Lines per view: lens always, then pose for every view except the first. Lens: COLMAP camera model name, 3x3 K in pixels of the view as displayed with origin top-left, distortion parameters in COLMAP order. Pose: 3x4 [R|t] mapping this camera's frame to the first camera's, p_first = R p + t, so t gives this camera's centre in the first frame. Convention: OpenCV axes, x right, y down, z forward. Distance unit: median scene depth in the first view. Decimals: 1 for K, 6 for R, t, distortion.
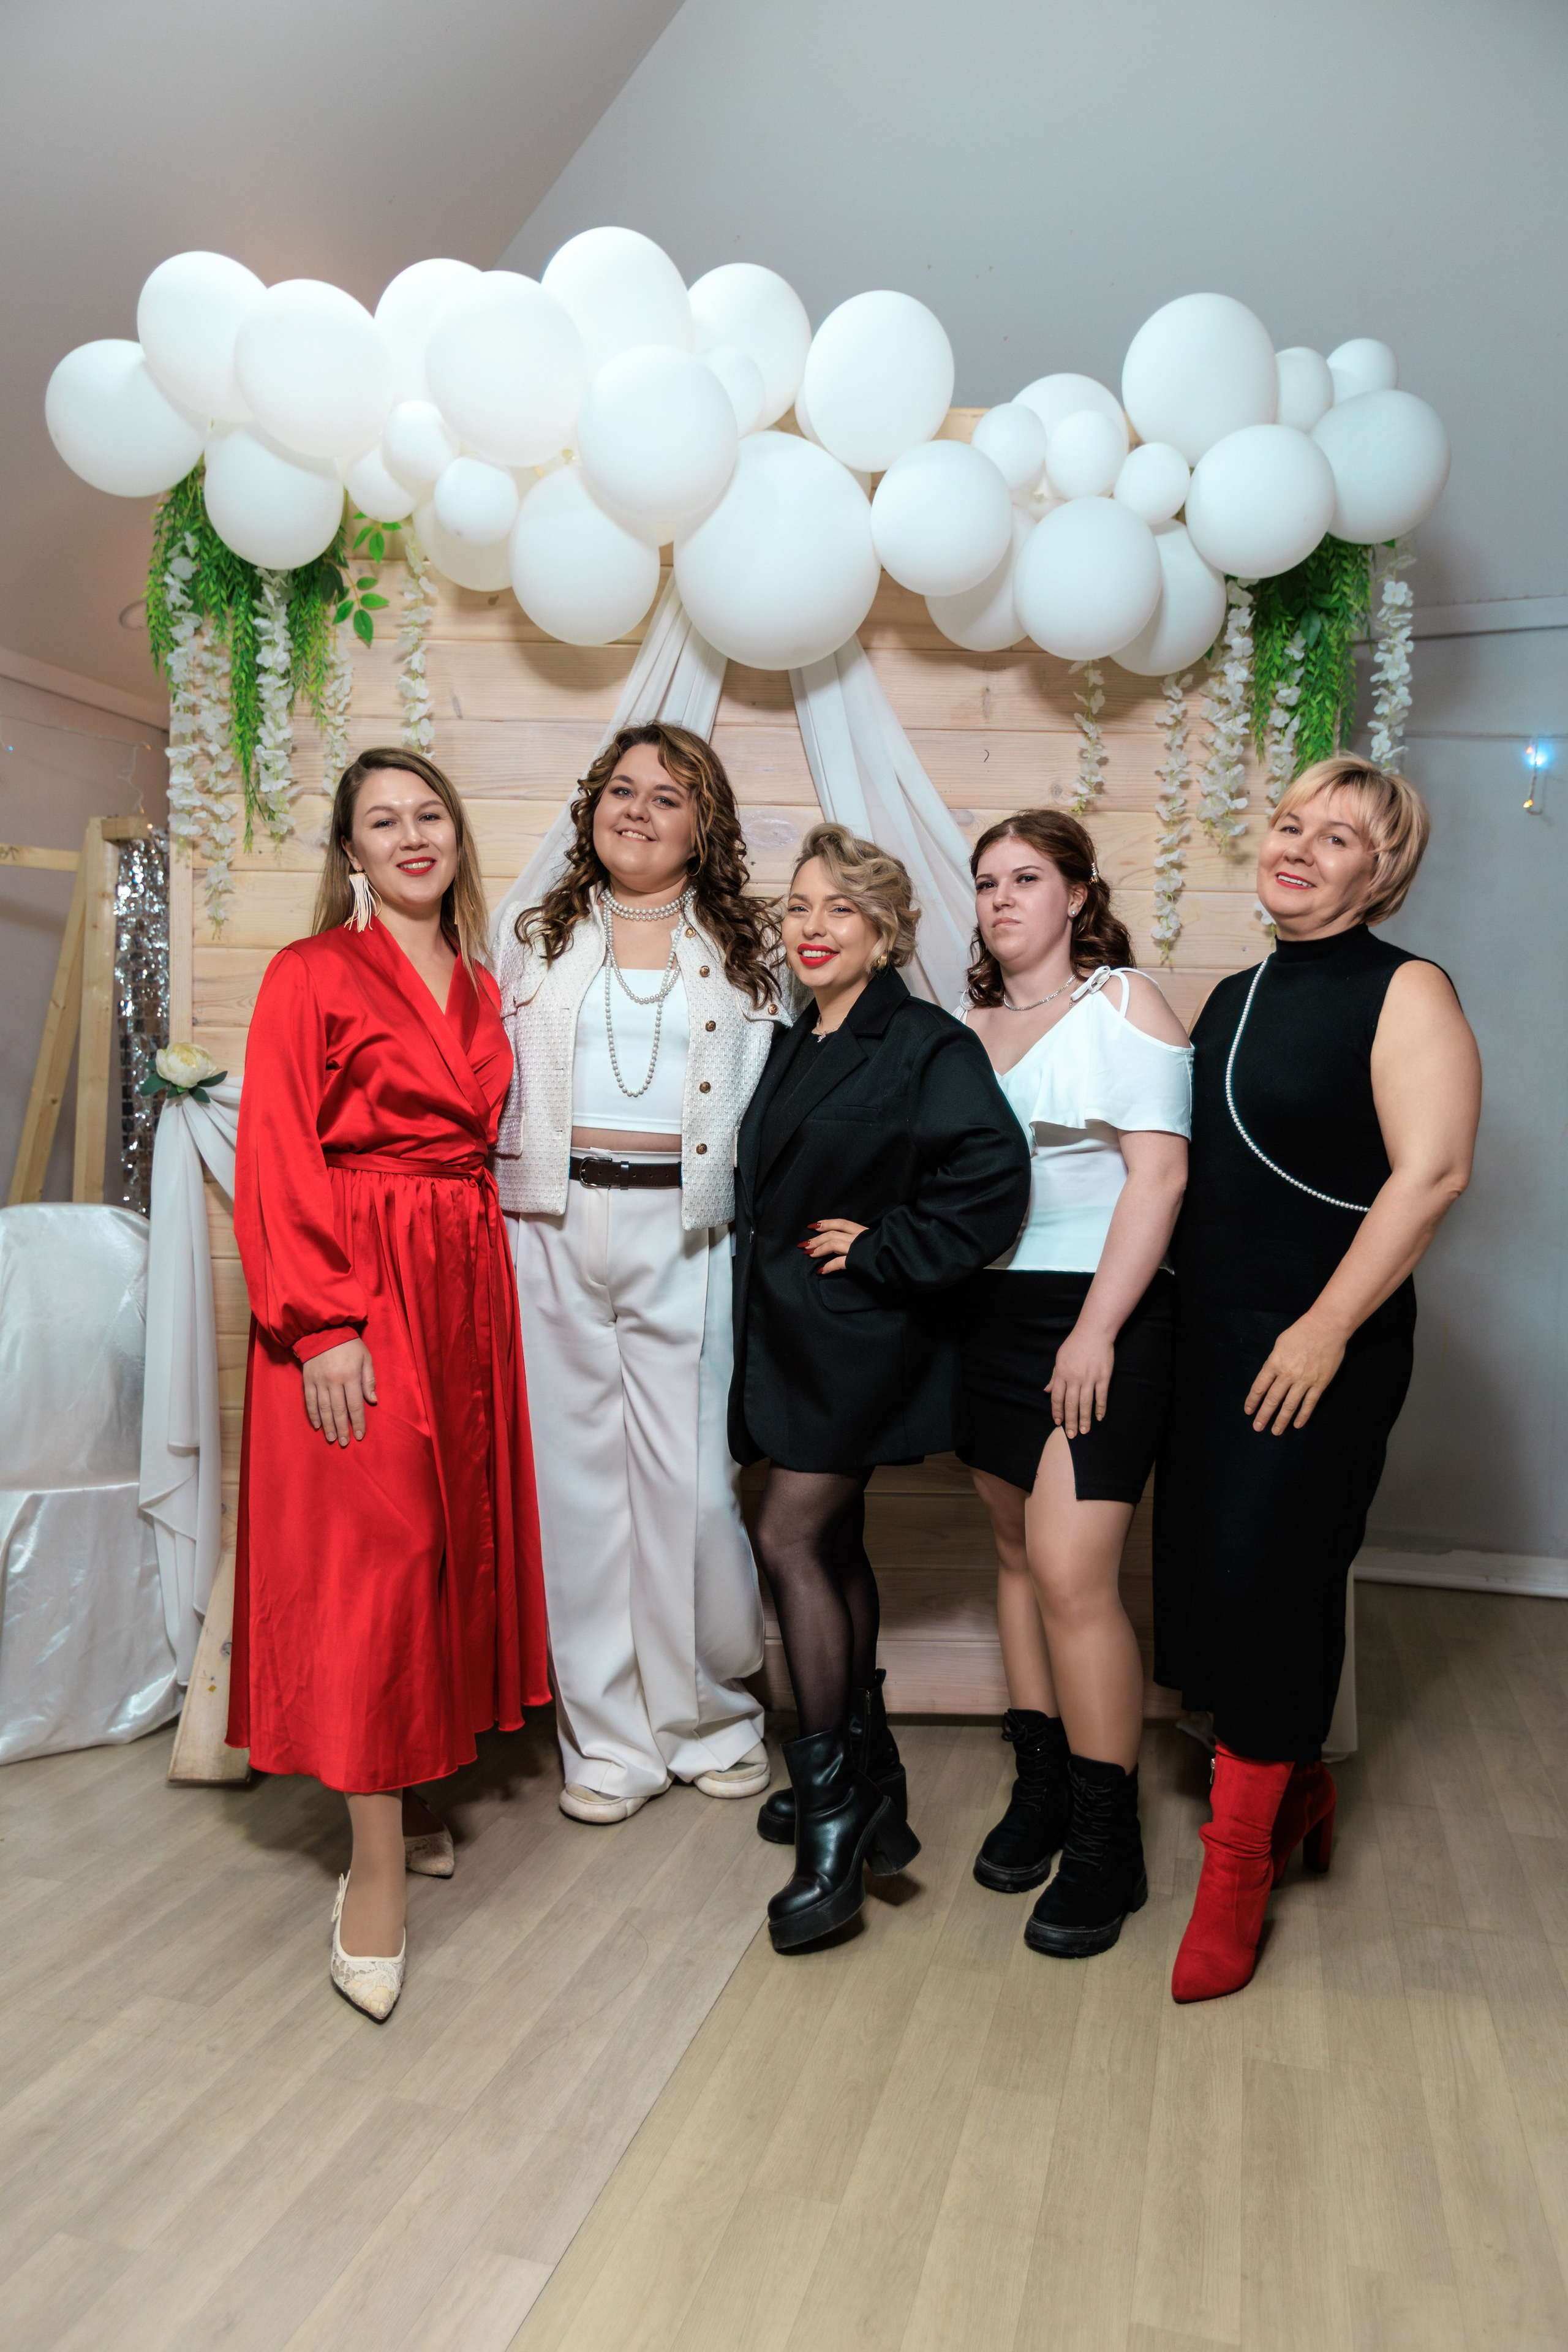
lens RADIAL K [[1574.5, 0, 767.8], [0, 1574.5, 1163.4], [0, 0, 1]] dist [0.003611, -0.001369]
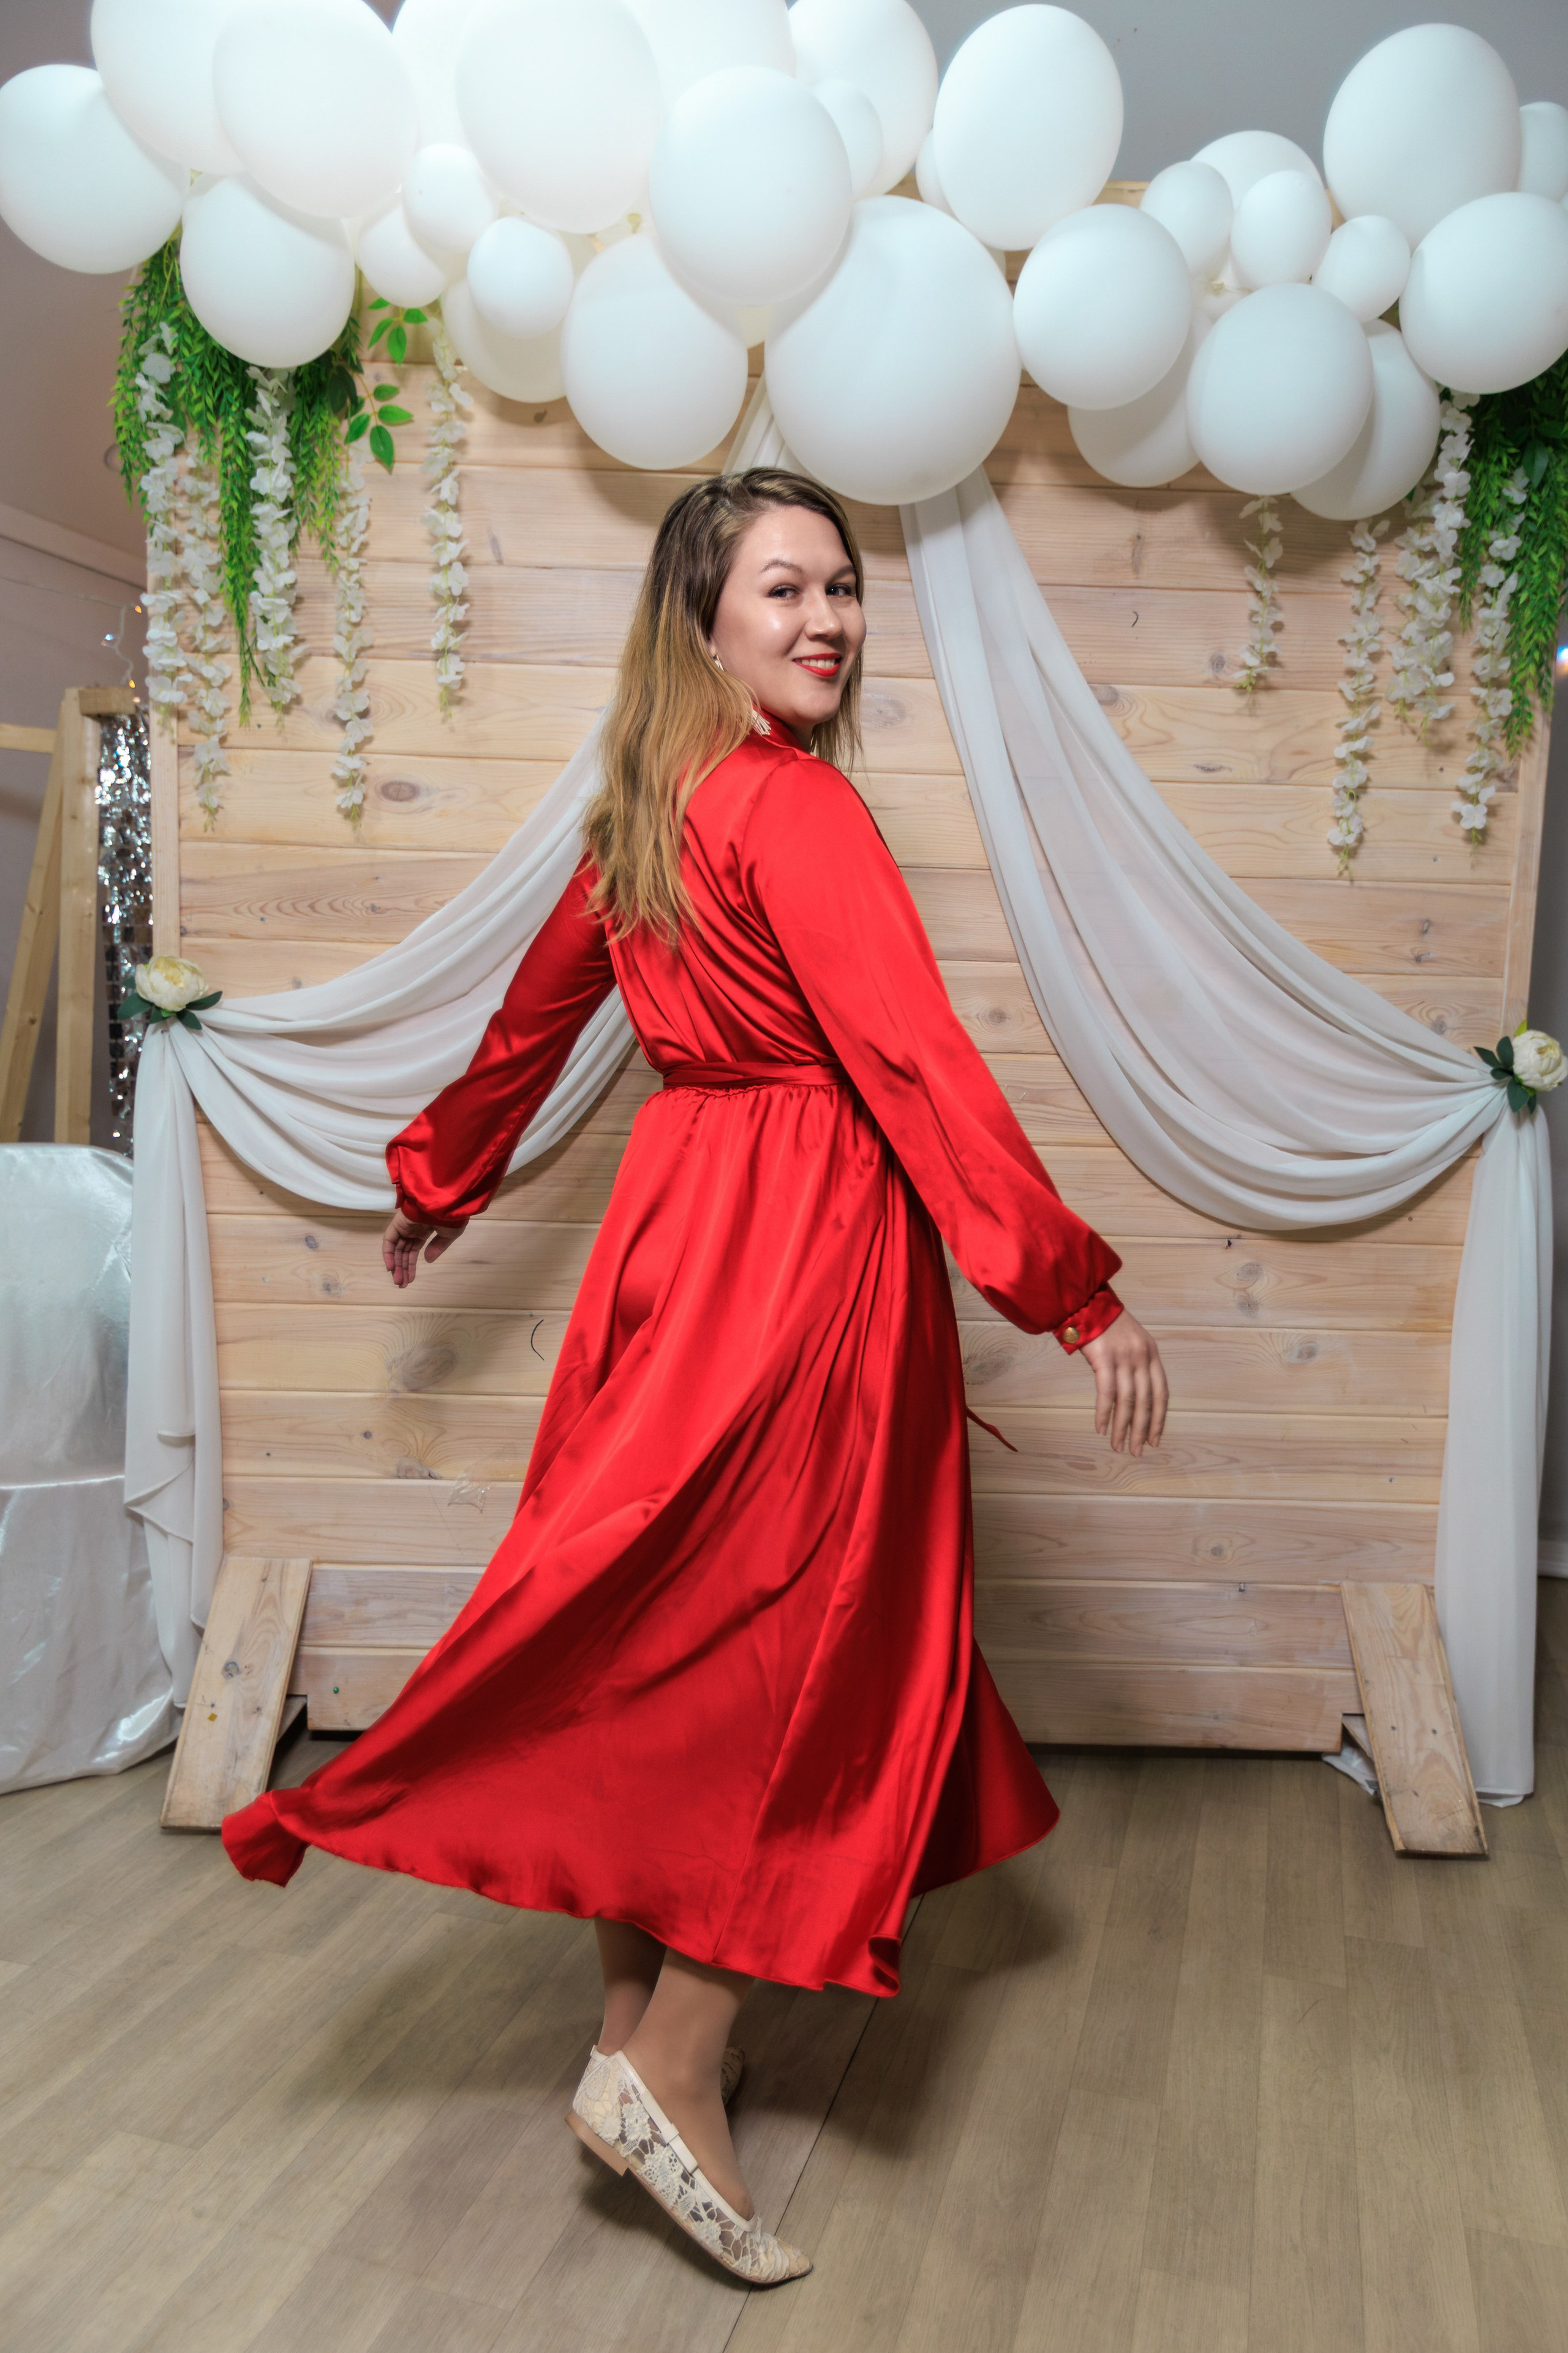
lens RADIAL K [[1575.1, 0, 804.7], [0, 1575.1, 1185.6], [0, 0, 1]] dist [0.003611, -0.001369]
pose [[0.999930, 0.011762, 0.000837, -0.034218], [-0.011792, 0.997687, 0.066941, -0.015622], [-0.000048, -0.066946, 0.997757, 0.161187]]
